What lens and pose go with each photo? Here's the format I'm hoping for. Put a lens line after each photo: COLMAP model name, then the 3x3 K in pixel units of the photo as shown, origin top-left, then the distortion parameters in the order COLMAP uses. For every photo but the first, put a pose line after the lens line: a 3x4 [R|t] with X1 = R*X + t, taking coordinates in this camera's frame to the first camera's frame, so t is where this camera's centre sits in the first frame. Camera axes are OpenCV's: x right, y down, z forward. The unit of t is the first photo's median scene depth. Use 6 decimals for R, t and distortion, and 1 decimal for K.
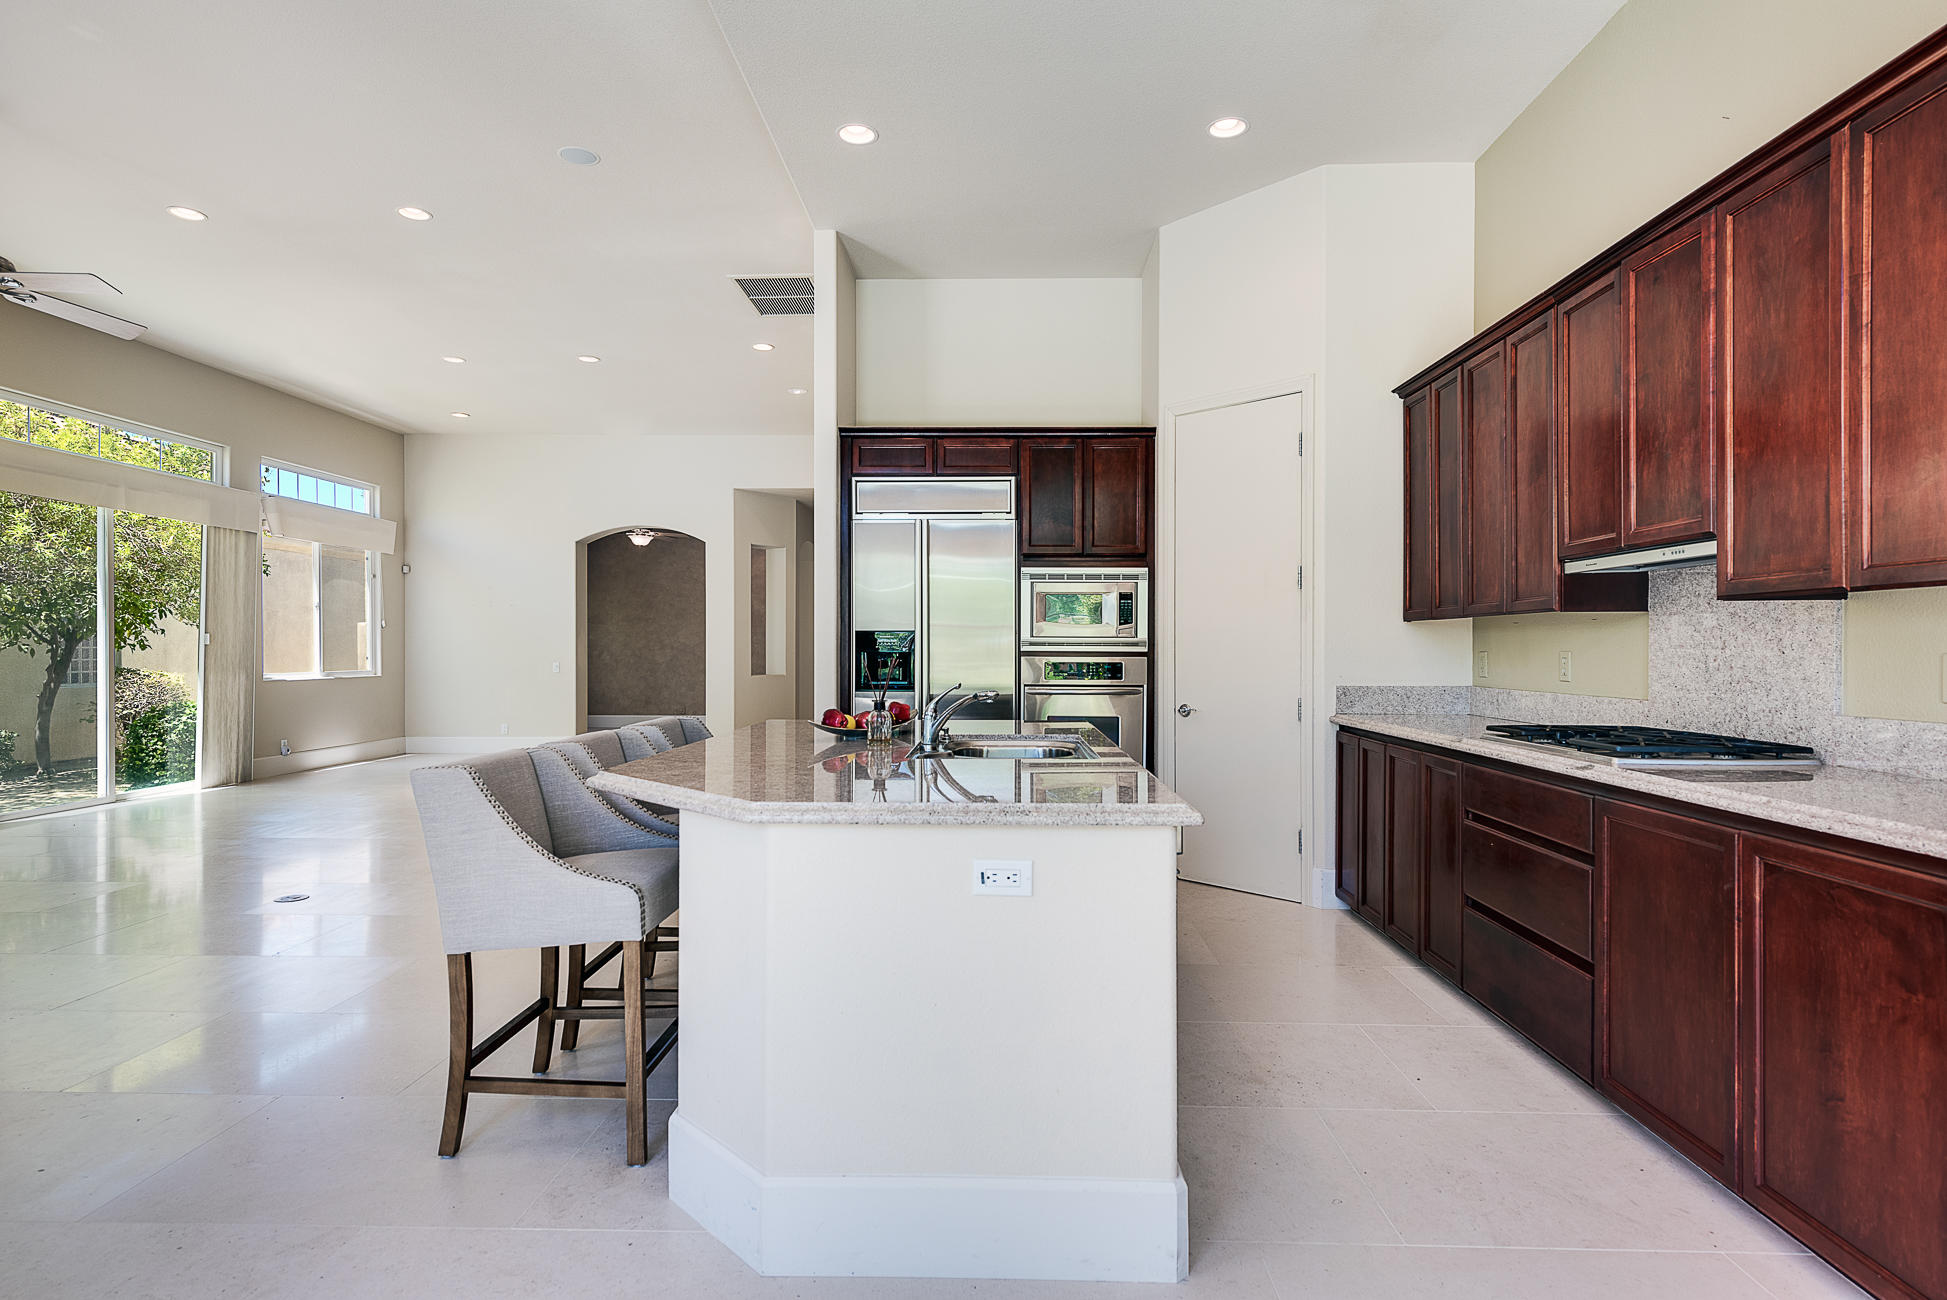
lens RADIAL K [[1038.5, 0, 973.5], [0, 1038.5, 650.0], [0, 0, 1]] dist [0.024662, -0.014220]
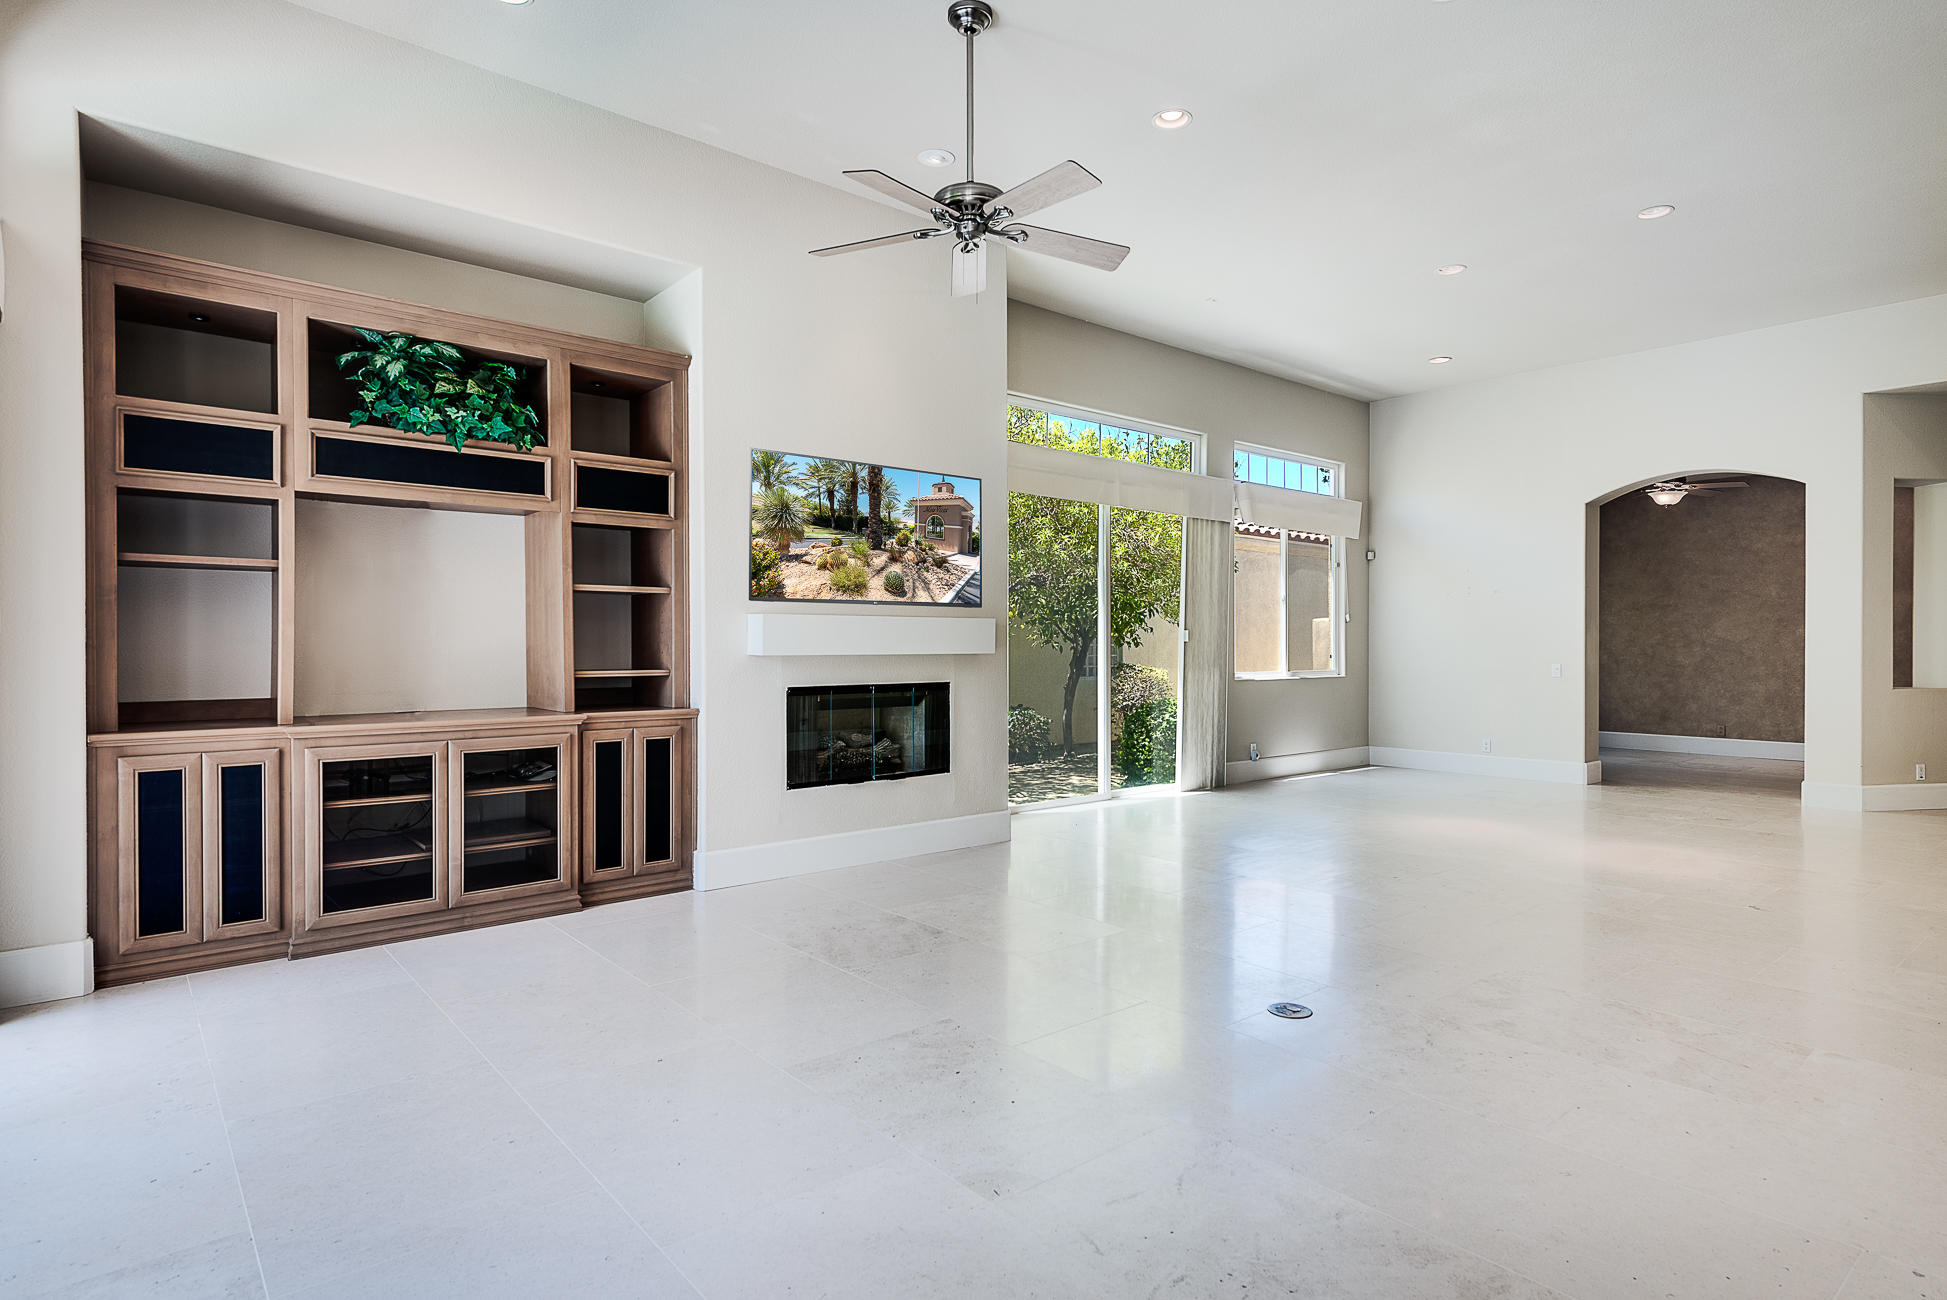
lens RADIAL K [[1042.5, 0, 978.8], [0, 1042.5, 656.5], [0, 0, 1]] dist [0.021050, 0.000698]
pose [[0.678085, 0.007133, -0.734949, -0.136989], [-0.000702, 0.999959, 0.009057, -0.000178], [0.734983, -0.005626, 0.678062, 0.184387]]
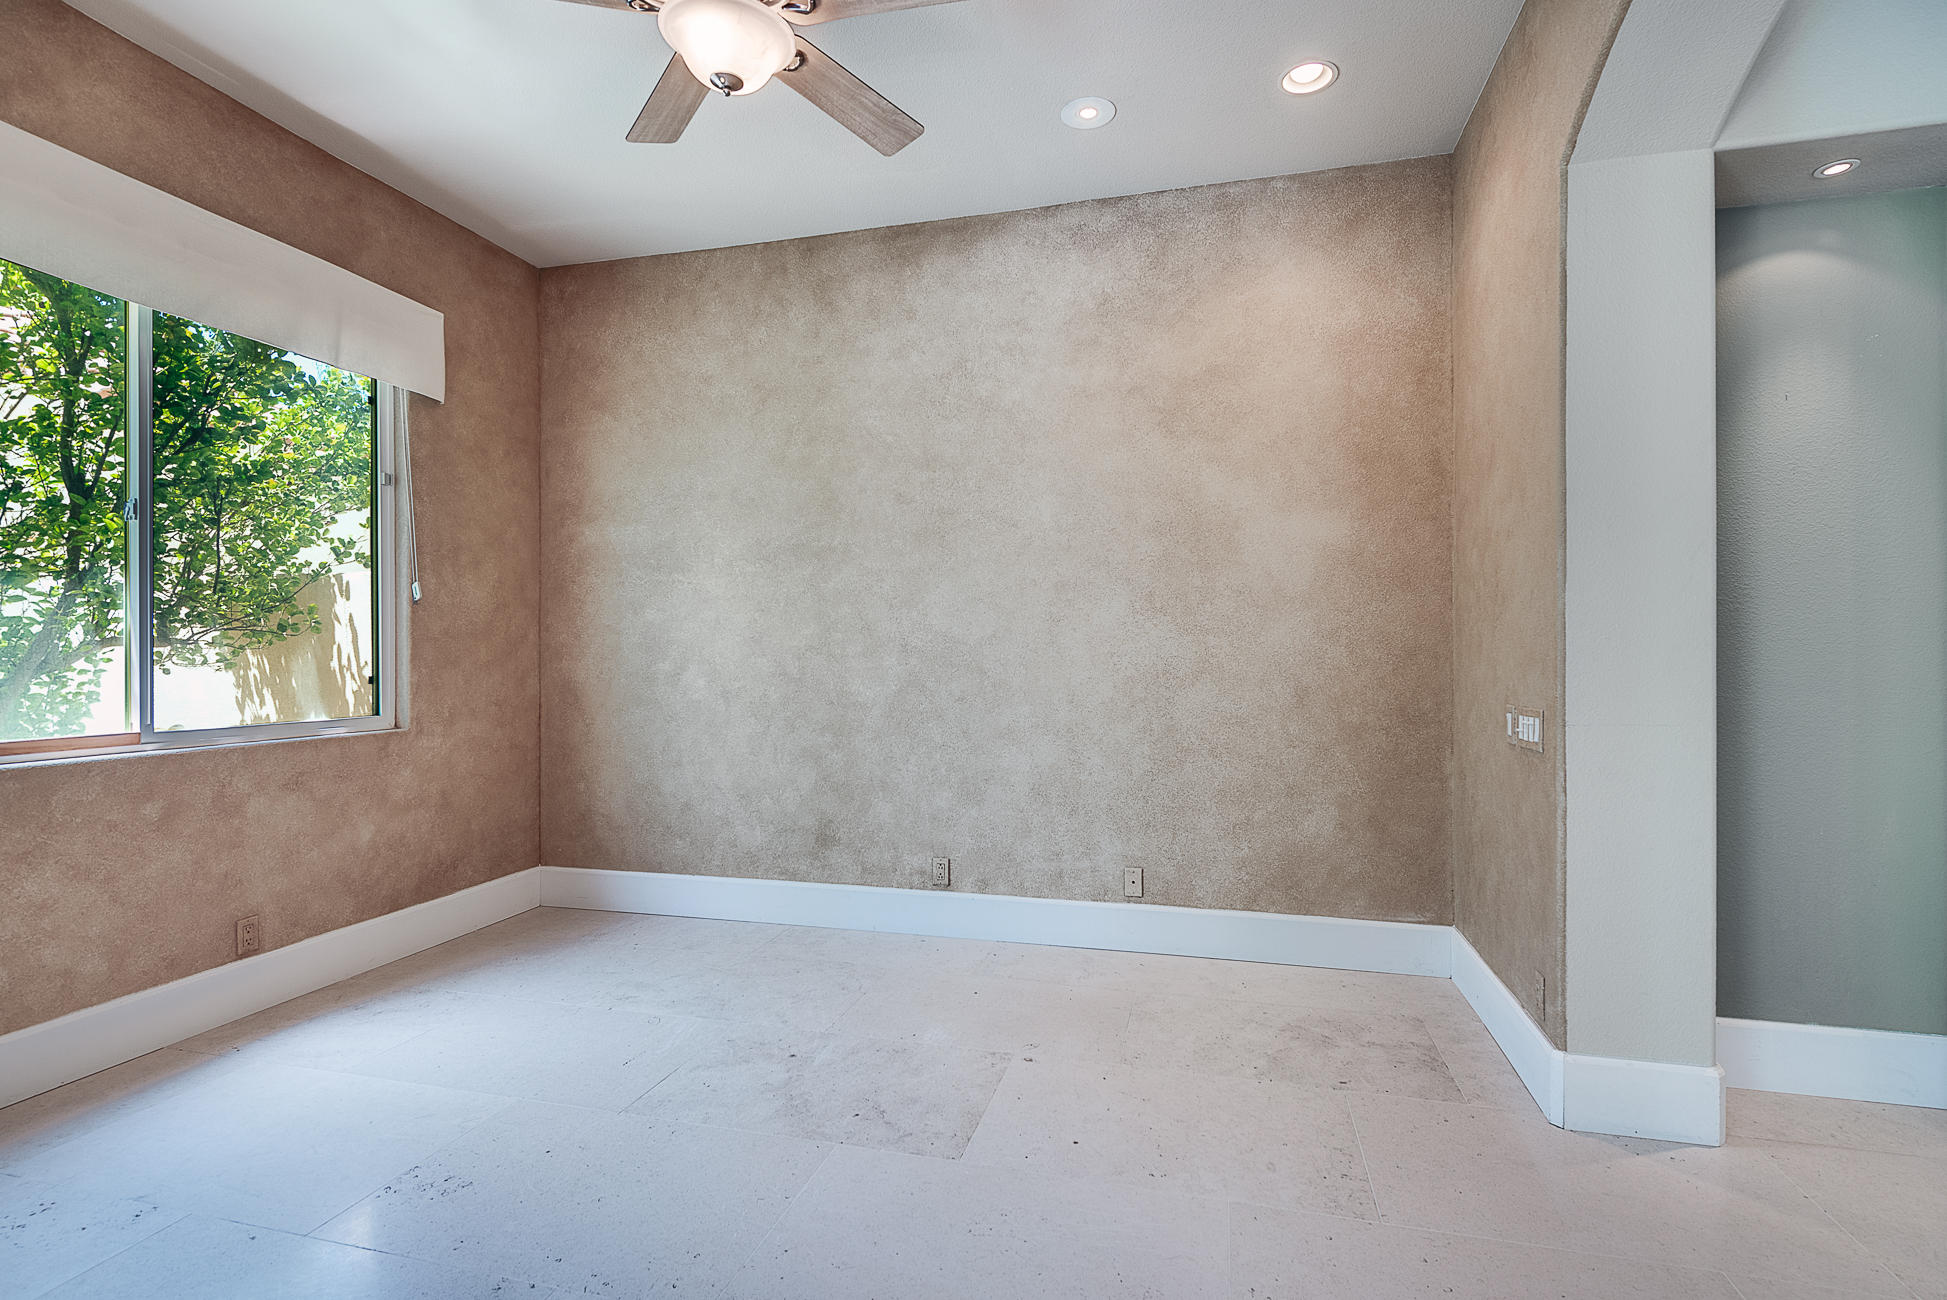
lens RADIAL K [[938.6, 0, 973.5], [0, 938.6, 650.0], [0, 0, 1]] dist [0.001586, -0.000385]
pose [[0.975276, -0.002101, -0.220982, -0.323755], [0.002194, 0.999998, 0.000178, -0.002991], [0.220981, -0.000659, 0.975278, 1.137091]]
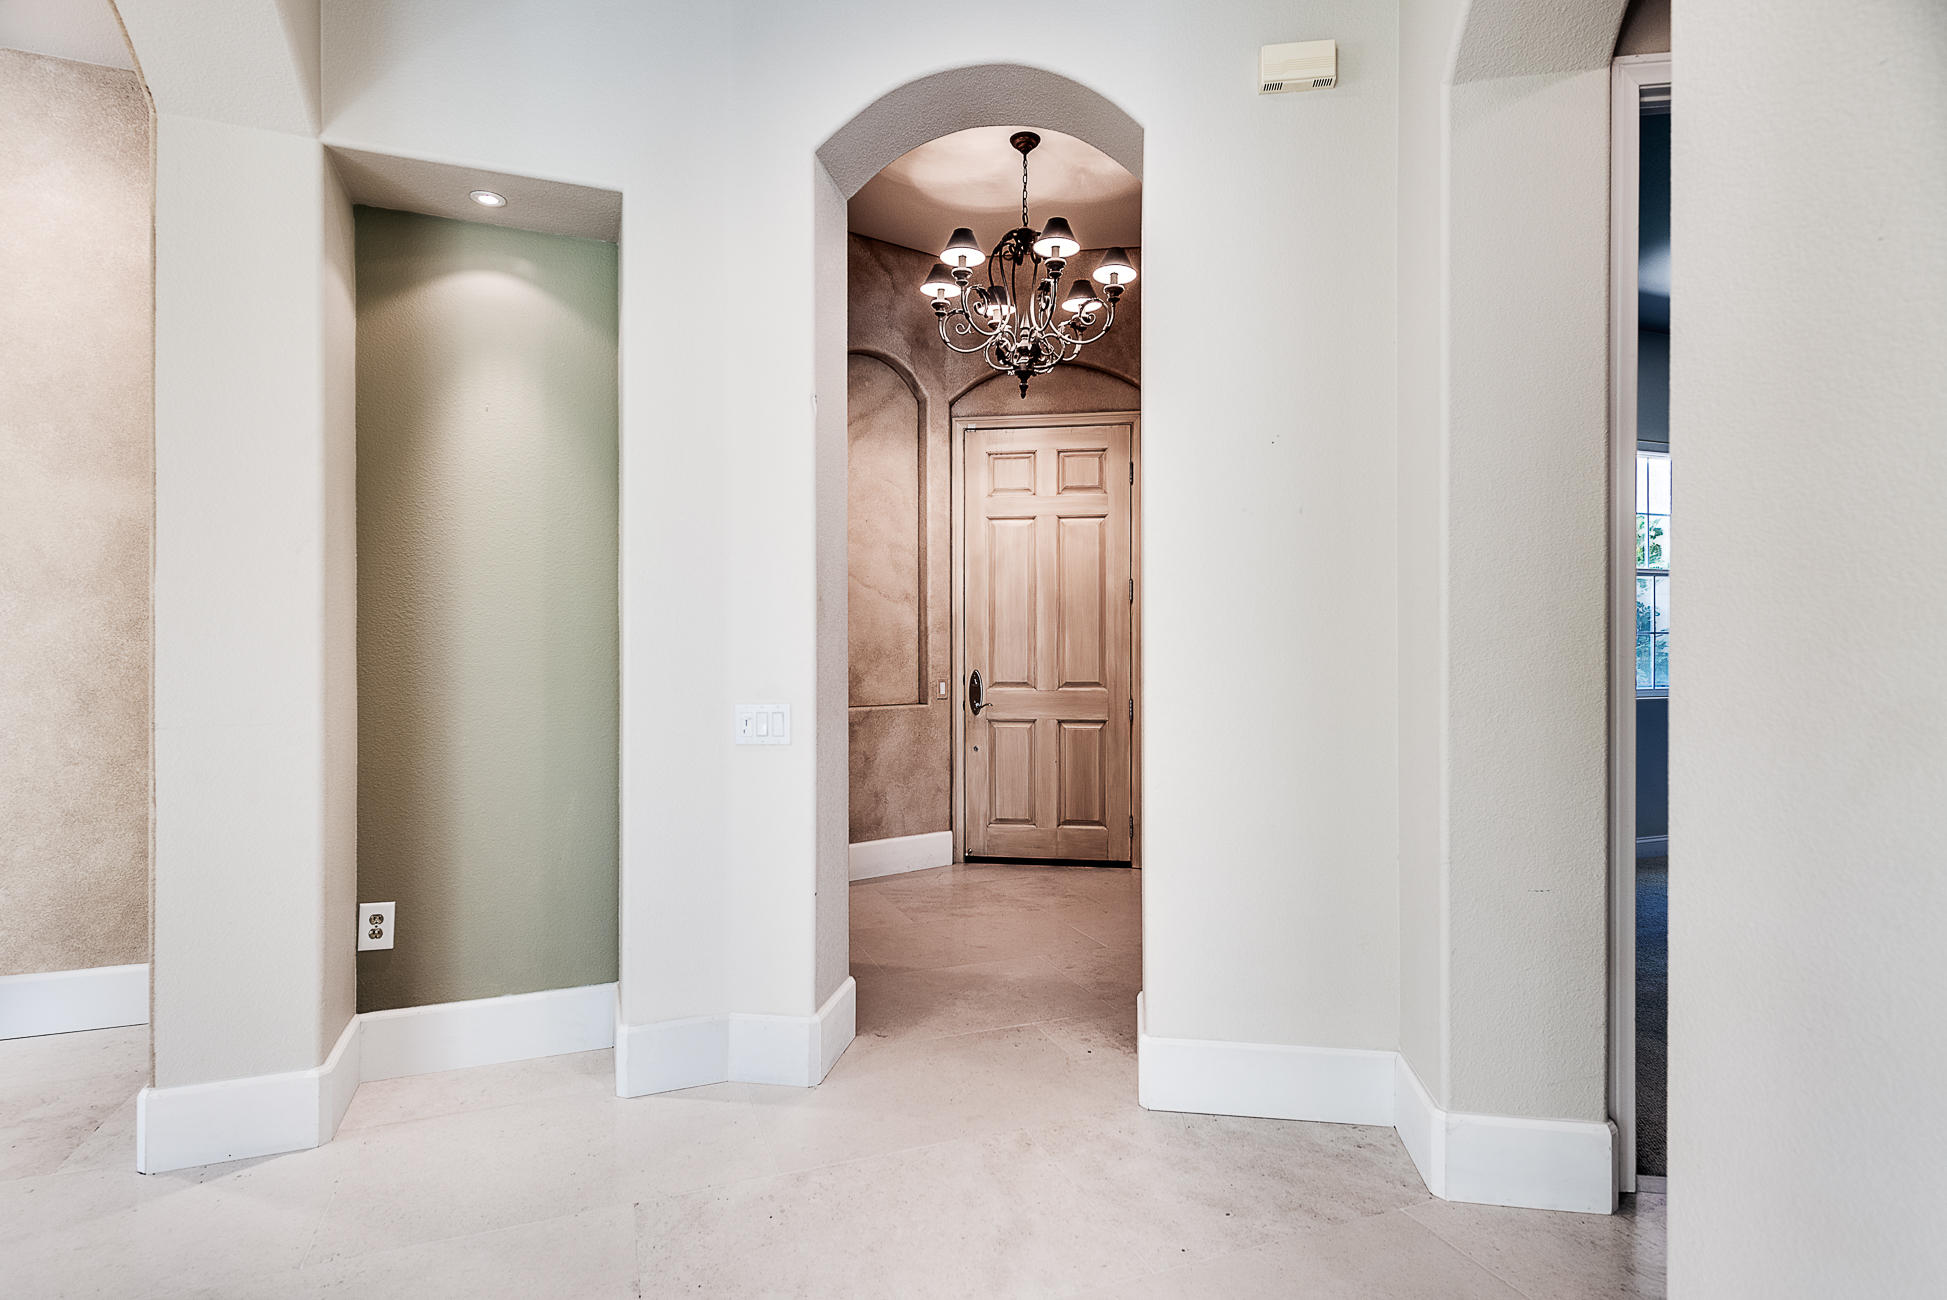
lens RADIAL K [[984.5, 0, 973.5], [0, 984.5, 650.0], [0, 0, 1]] dist [0.000431, -0.000720]
pose [[0.909130, 0.002412, 0.416506, -0.158960], [-0.003002, 0.999995, 0.000761, -0.002214], [-0.416503, -0.001942, 0.909132, 1.119132]]
